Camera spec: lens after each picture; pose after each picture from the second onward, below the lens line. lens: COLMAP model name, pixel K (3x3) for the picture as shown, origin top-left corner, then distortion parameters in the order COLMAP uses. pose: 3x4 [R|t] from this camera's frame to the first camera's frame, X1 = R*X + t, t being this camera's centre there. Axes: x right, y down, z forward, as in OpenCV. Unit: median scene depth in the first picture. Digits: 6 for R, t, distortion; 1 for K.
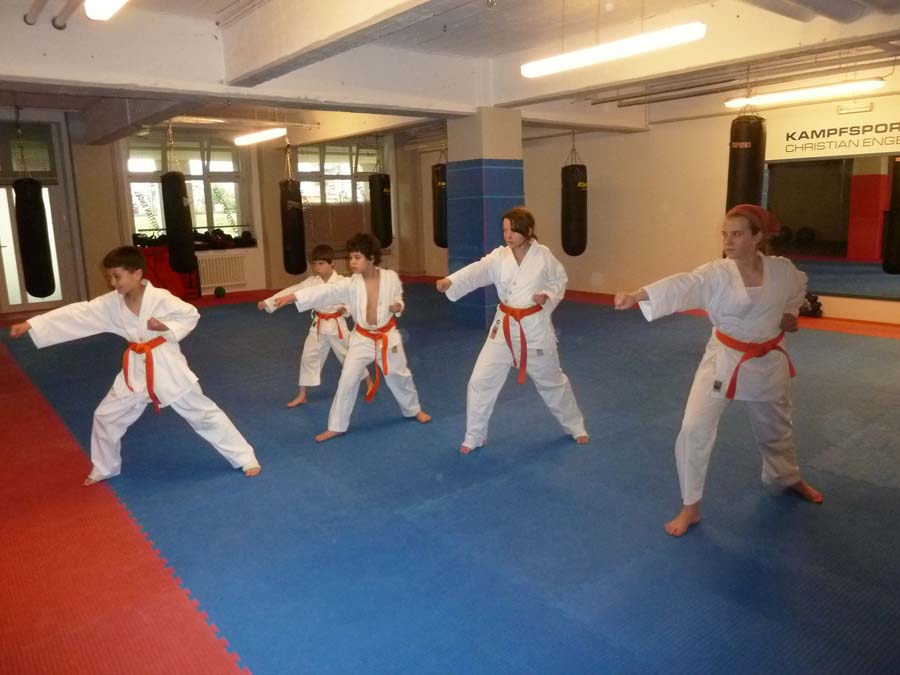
lens RADIAL K [[670.2, 0, 450.0], [0, 670.2, 337.5], [0, 0, 1]] dist [-0.013274, -0.009771]
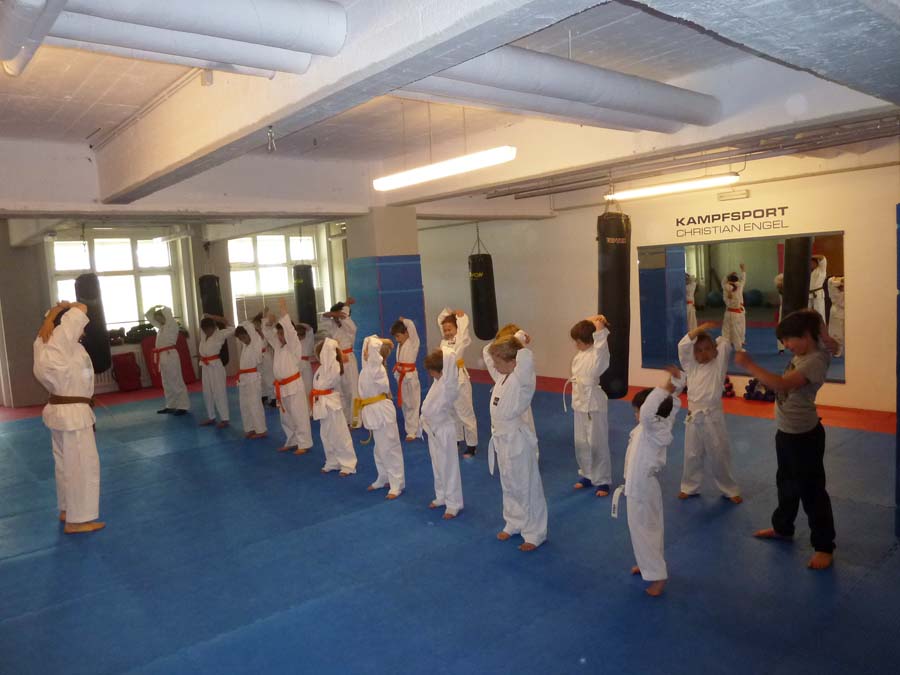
lens RADIAL K [[674.7, 0, 451.7], [0, 674.7, 333.7], [0, 0, 1]] dist [-0.016674, -0.001776]
pose [[0.999043, -0.037139, 0.023114, 0.135728], [0.039322, 0.993950, -0.102549, -0.038729], [-0.019165, 0.103360, 0.994459, -0.016932]]
